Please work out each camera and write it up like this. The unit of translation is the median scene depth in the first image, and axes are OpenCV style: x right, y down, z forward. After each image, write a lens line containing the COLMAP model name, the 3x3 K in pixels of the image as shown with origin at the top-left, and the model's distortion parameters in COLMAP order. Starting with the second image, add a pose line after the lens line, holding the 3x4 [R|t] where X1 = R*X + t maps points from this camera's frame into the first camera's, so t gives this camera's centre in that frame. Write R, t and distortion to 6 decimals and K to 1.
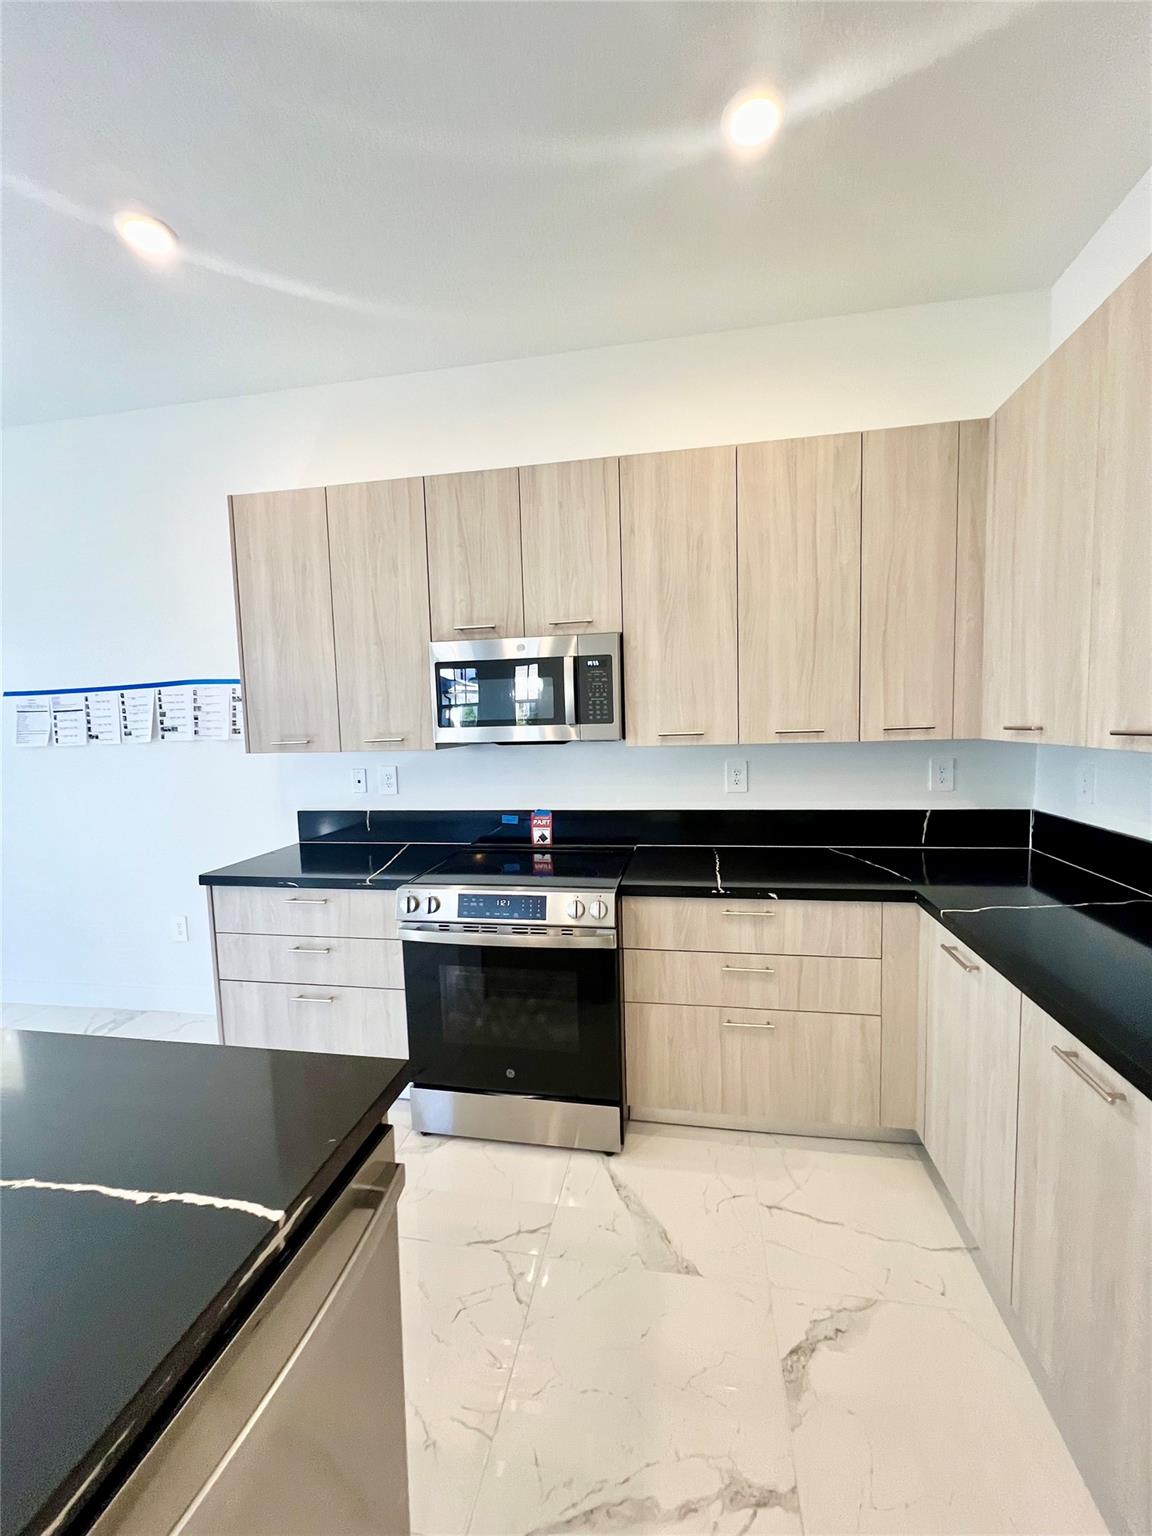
lens RADIAL K [[616.4, 0, 582.5], [0, 616.4, 768.4], [0, 0, 1]] dist [-0.000053, 0.000162]
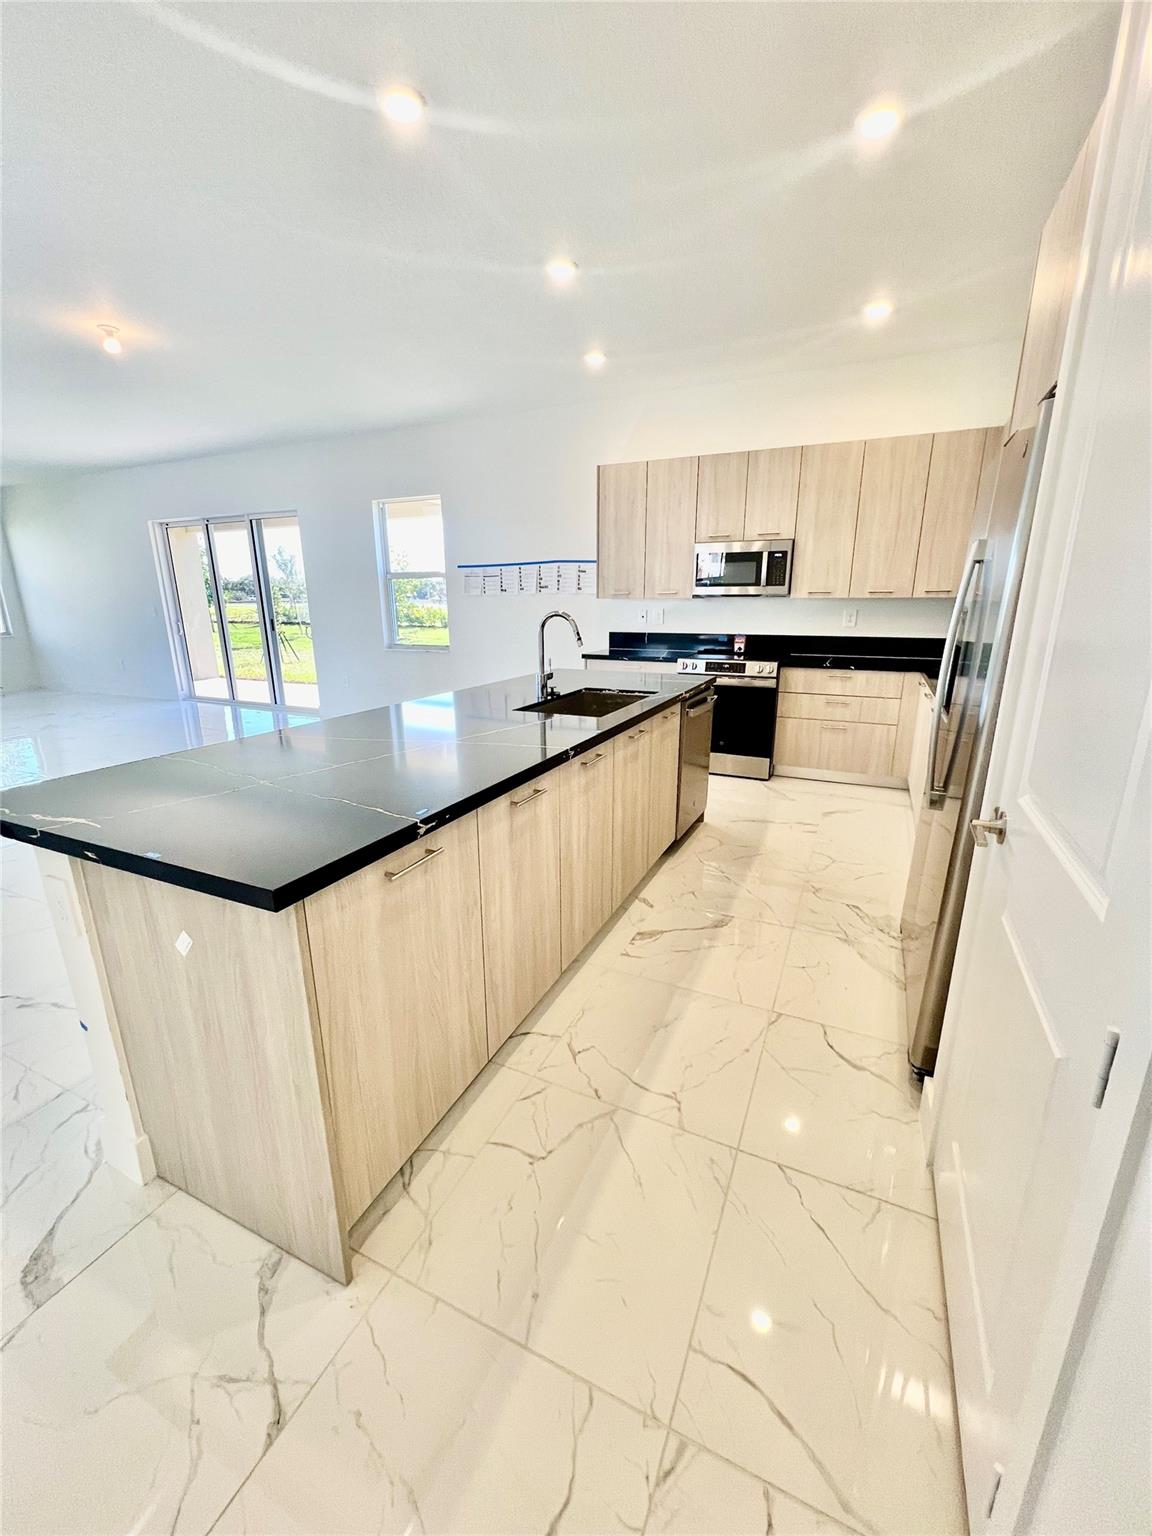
lens RADIAL K [[611.6, 0, 585.2], [0, 611.6, 772.2], [0, 0, 1]] dist [0.000497, 0.000124]
pose [[0.969080, 0.090501, -0.229551, -0.069477], [-0.043548, 0.978436, 0.201908, 0.147847], [0.242874, -0.185668, 0.952124, -1.186918]]
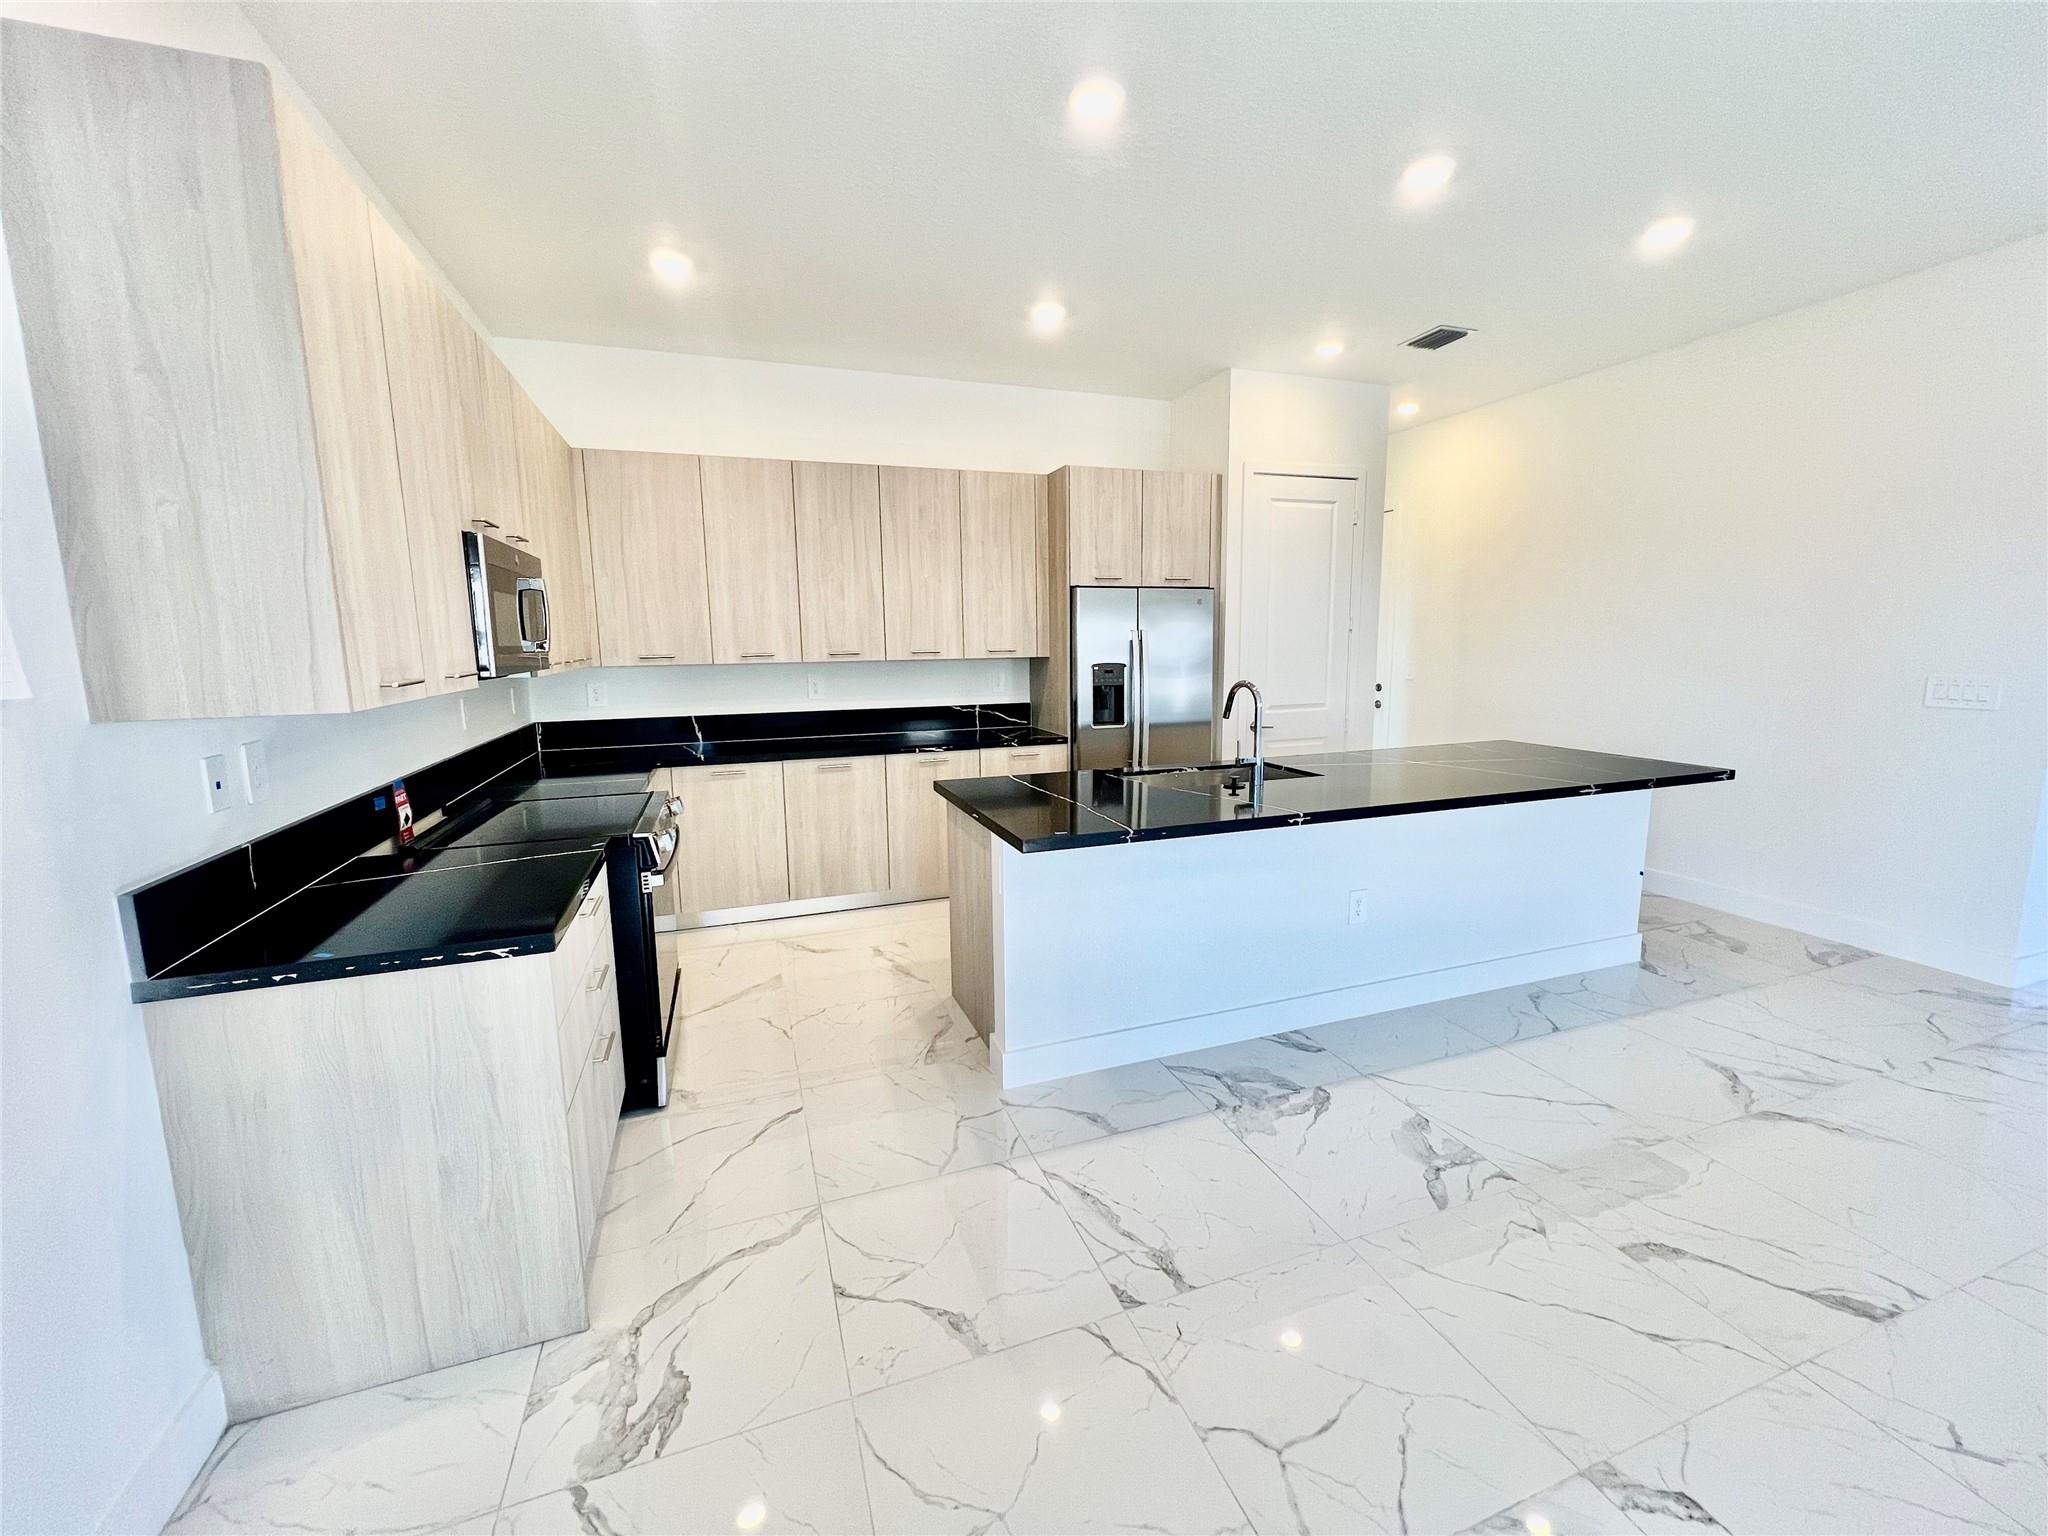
lens RADIAL K [[821.9, 0, 1029.0], [0, 821.9, 758.0], [0, 0, 1]] dist [-0.000053, 0.000162]
pose [[-0.507354, -0.090042, 0.857020, -1.424581], [0.102348, 0.981190, 0.163678, -0.041034], [-0.855638, 0.170757, -0.488596, 0.993292]]
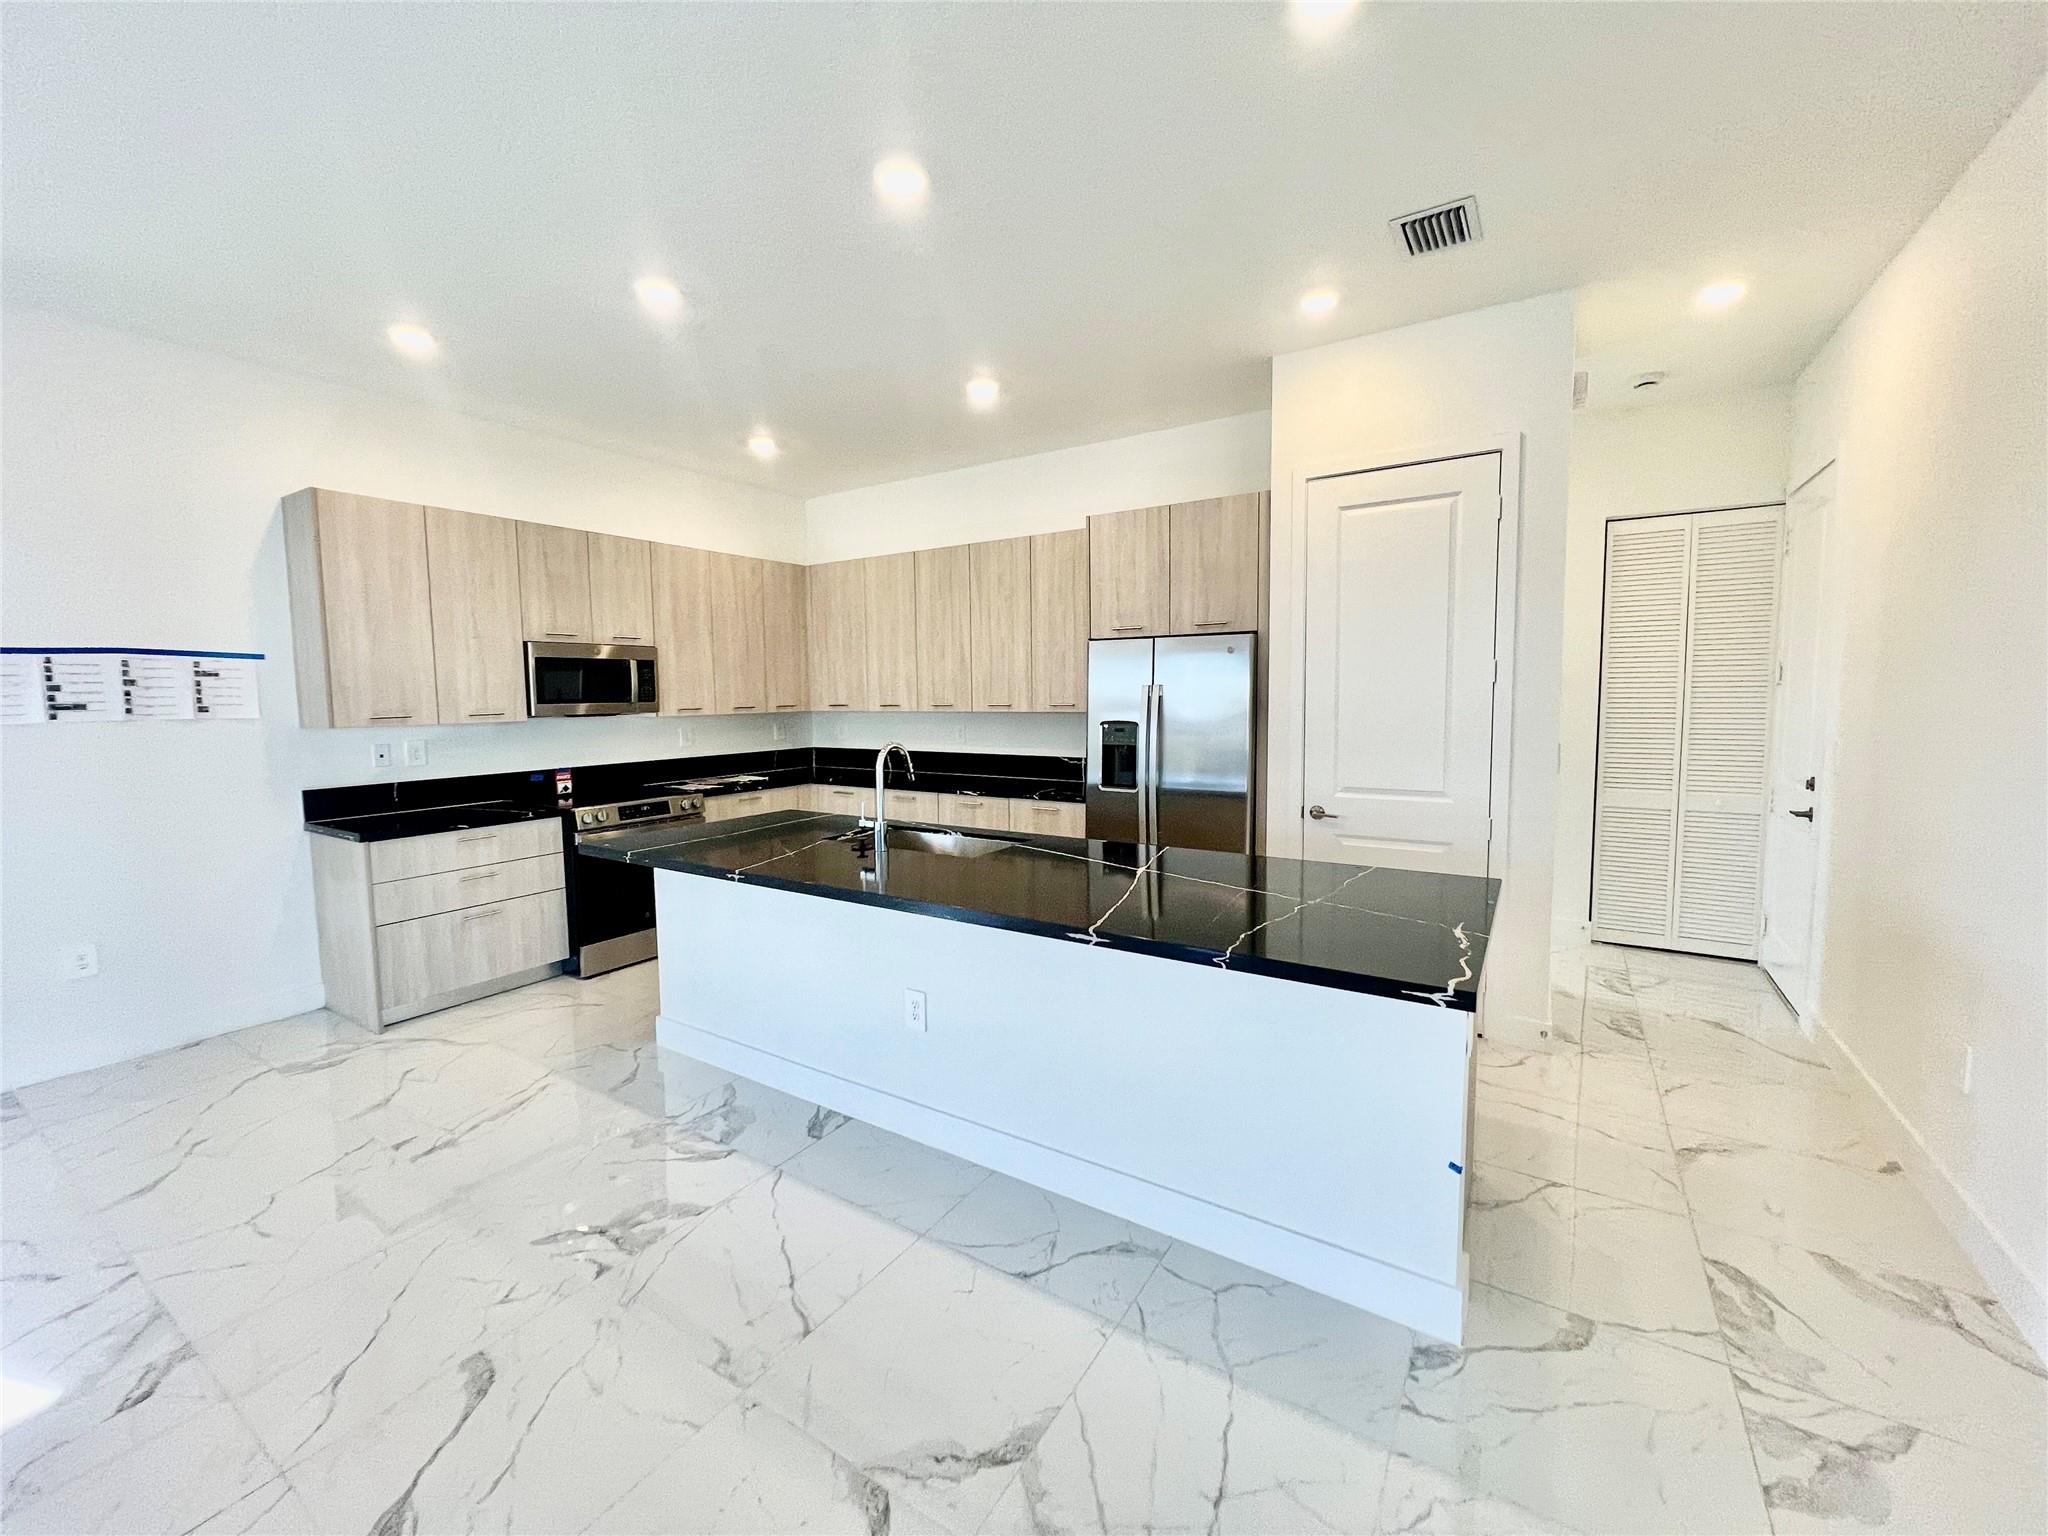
lens RADIAL K [[821.9, 0, 1029.0], [0, 821.9, 758.0], [0, 0, 1]] dist [-0.000053, 0.000162]
pose [[0.376627, -0.050429, 0.924991, -1.565038], [0.082891, 0.996346, 0.020568, 0.108801], [-0.922649, 0.068927, 0.379431, -0.708857]]
